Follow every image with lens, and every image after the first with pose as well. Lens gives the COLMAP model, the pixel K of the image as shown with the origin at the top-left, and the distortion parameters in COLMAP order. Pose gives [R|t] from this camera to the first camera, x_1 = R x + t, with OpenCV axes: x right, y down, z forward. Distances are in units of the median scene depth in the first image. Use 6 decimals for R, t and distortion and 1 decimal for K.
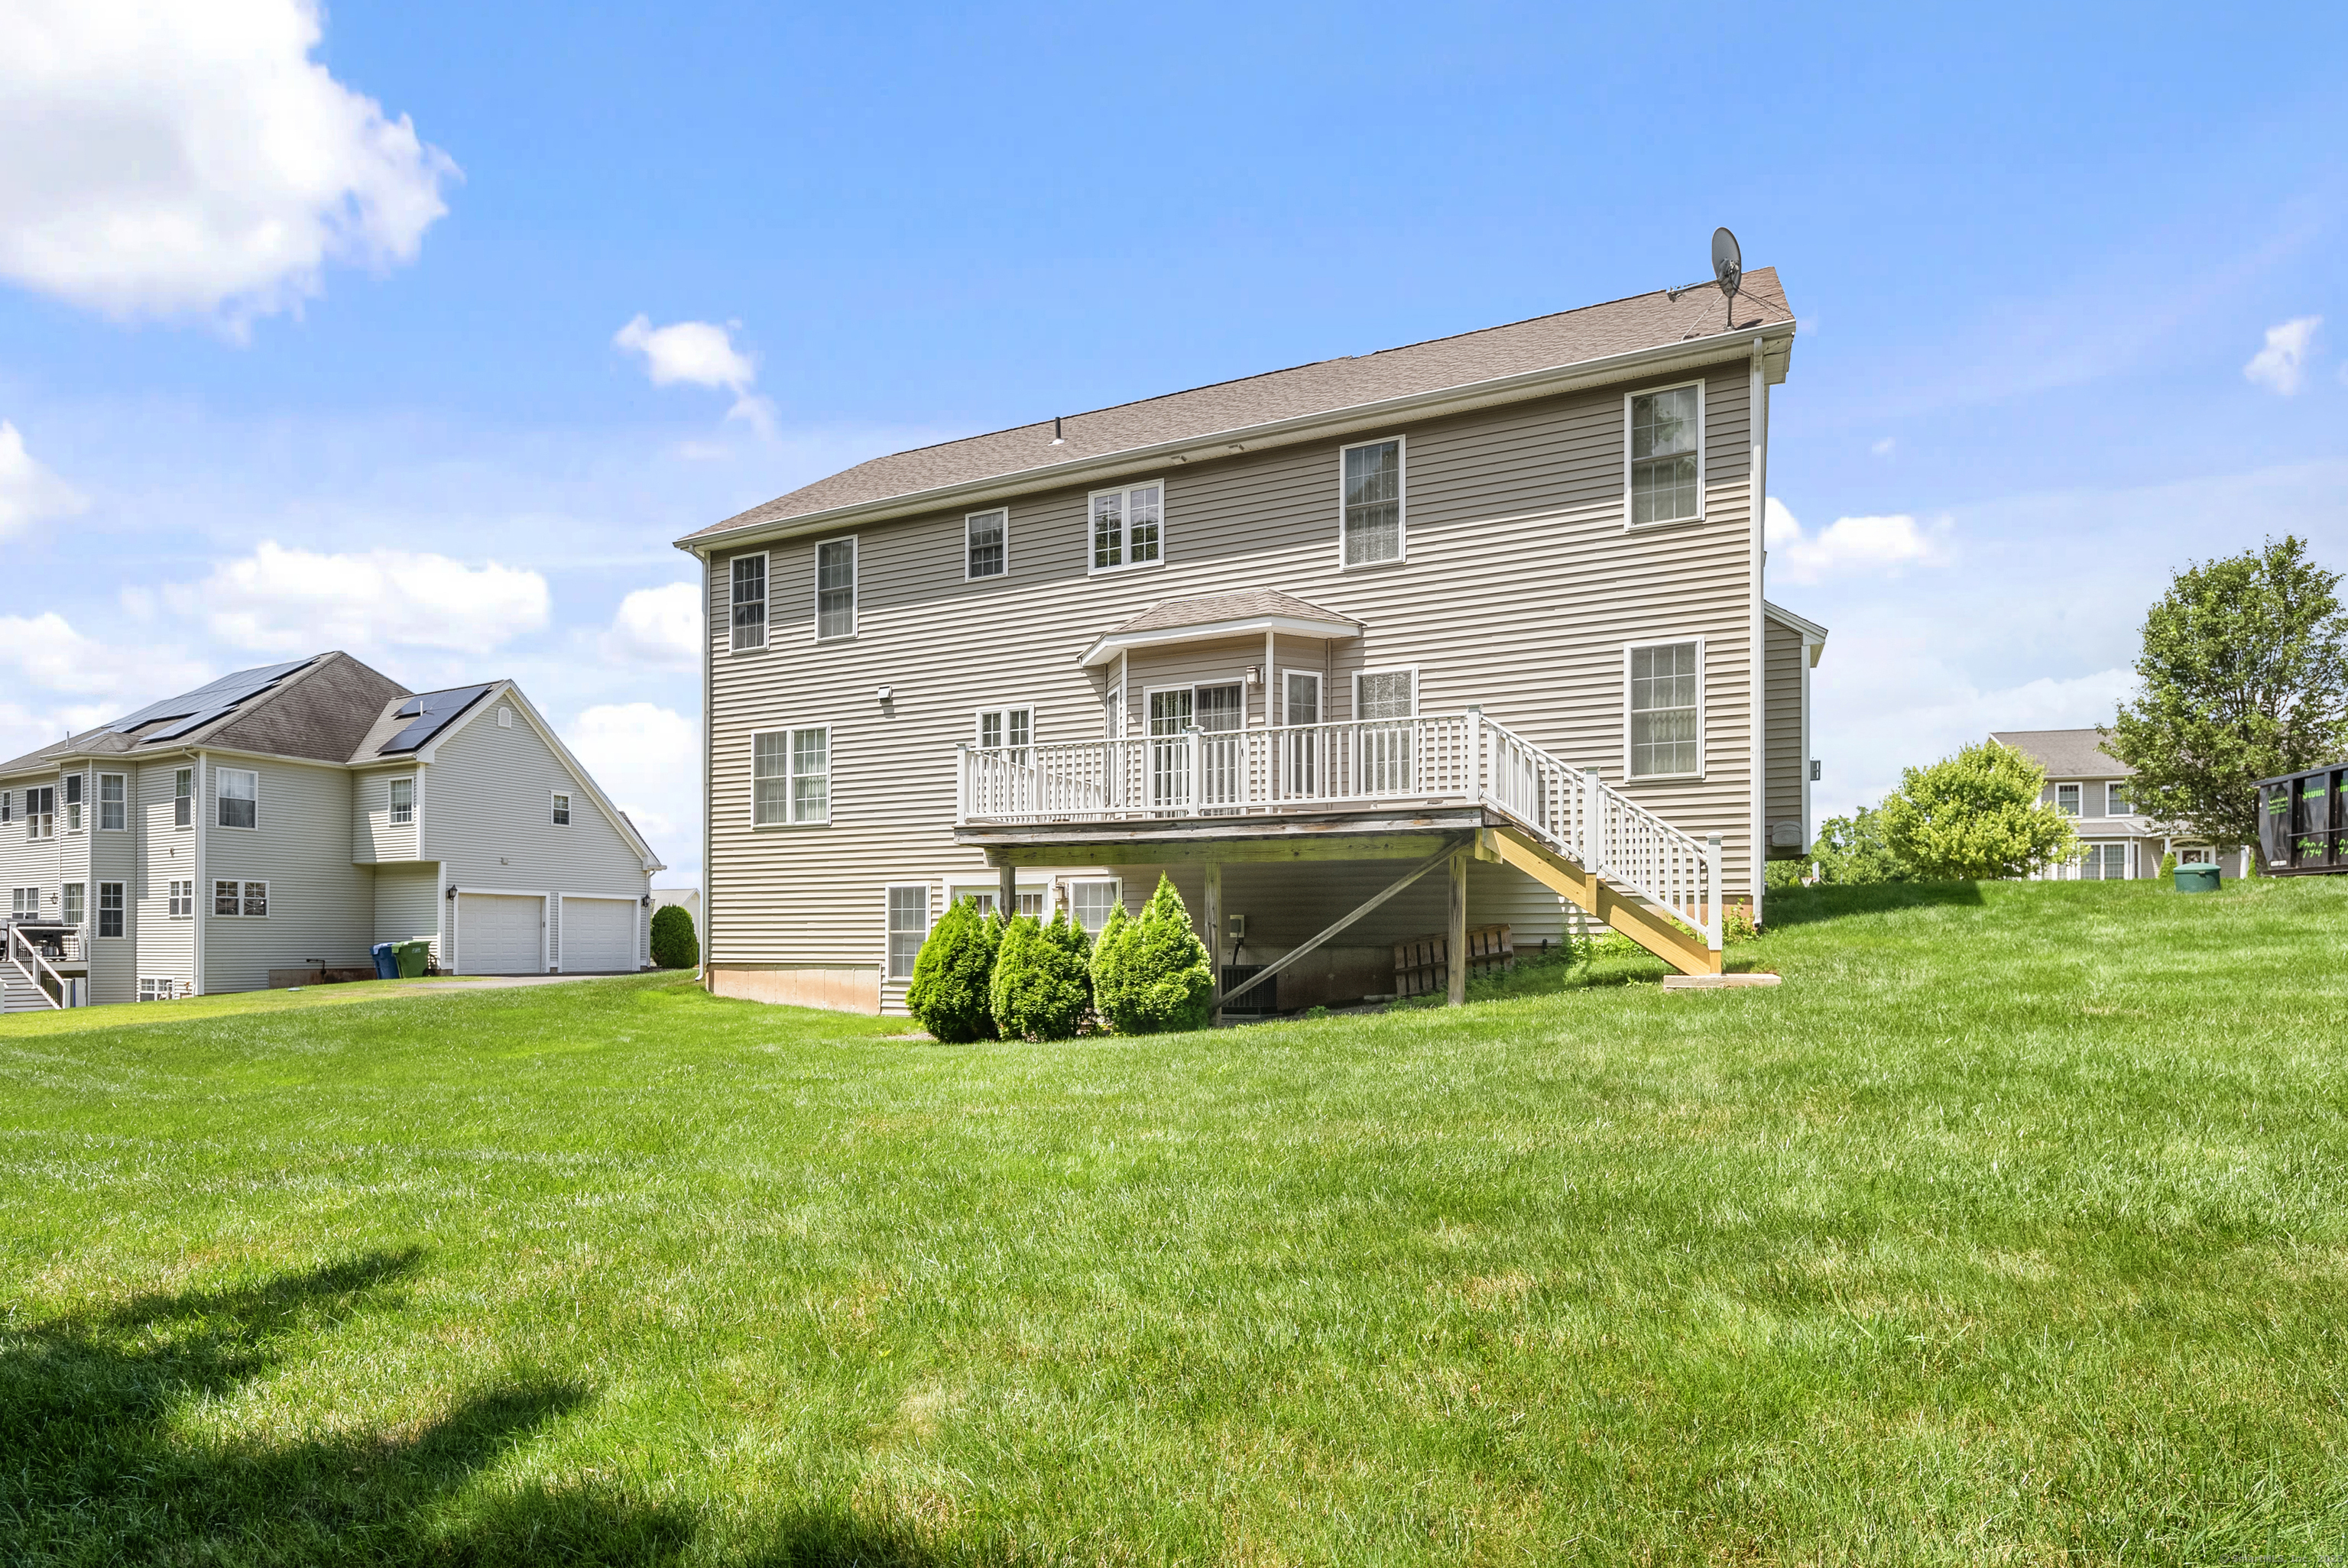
lens RADIAL K [[1164.5, 0, 1175.4], [0, 1164.5, 786.1], [0, 0, 1]] dist [0.000146, -0.000569]
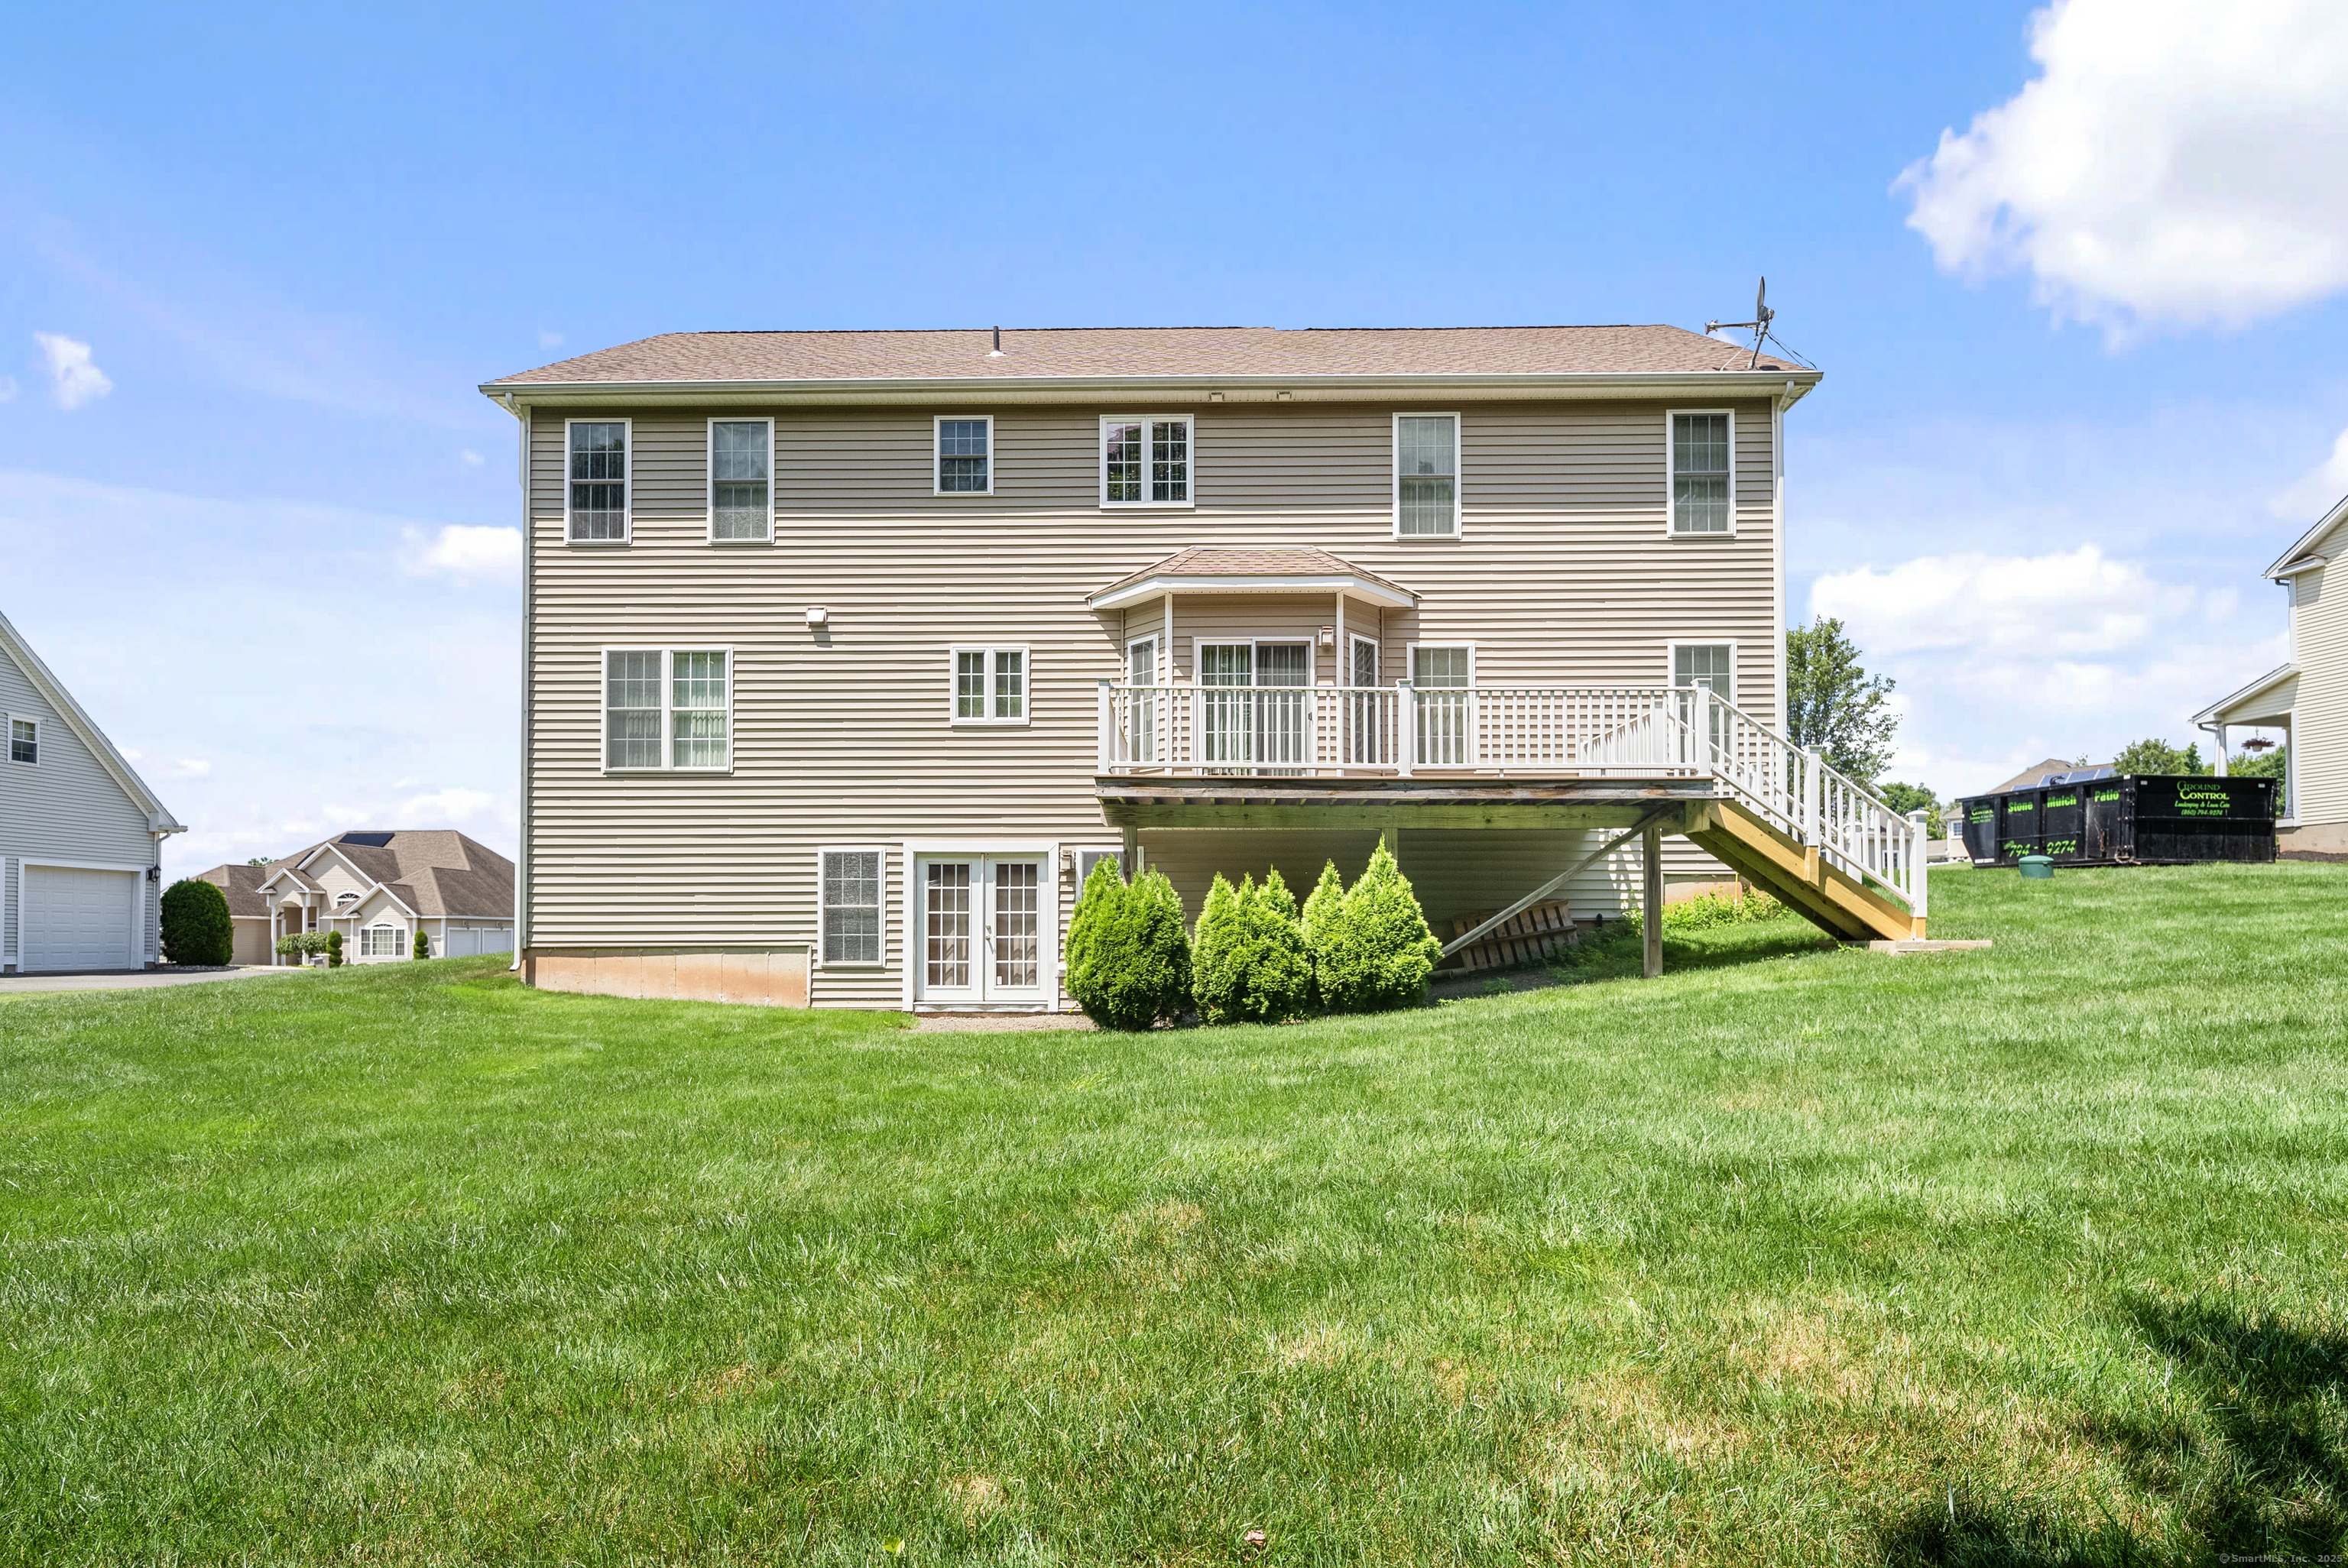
lens RADIAL K [[1164.5, 0, 1174.1], [0, 1164.5, 783.3], [0, 0, 1]] dist [0.000146, -0.000569]
pose [[0.913264, 0.051223, 0.404135, -0.386606], [-0.051623, 0.998617, -0.009916, 0.036898], [-0.404084, -0.011807, 0.914646, 0.165899]]
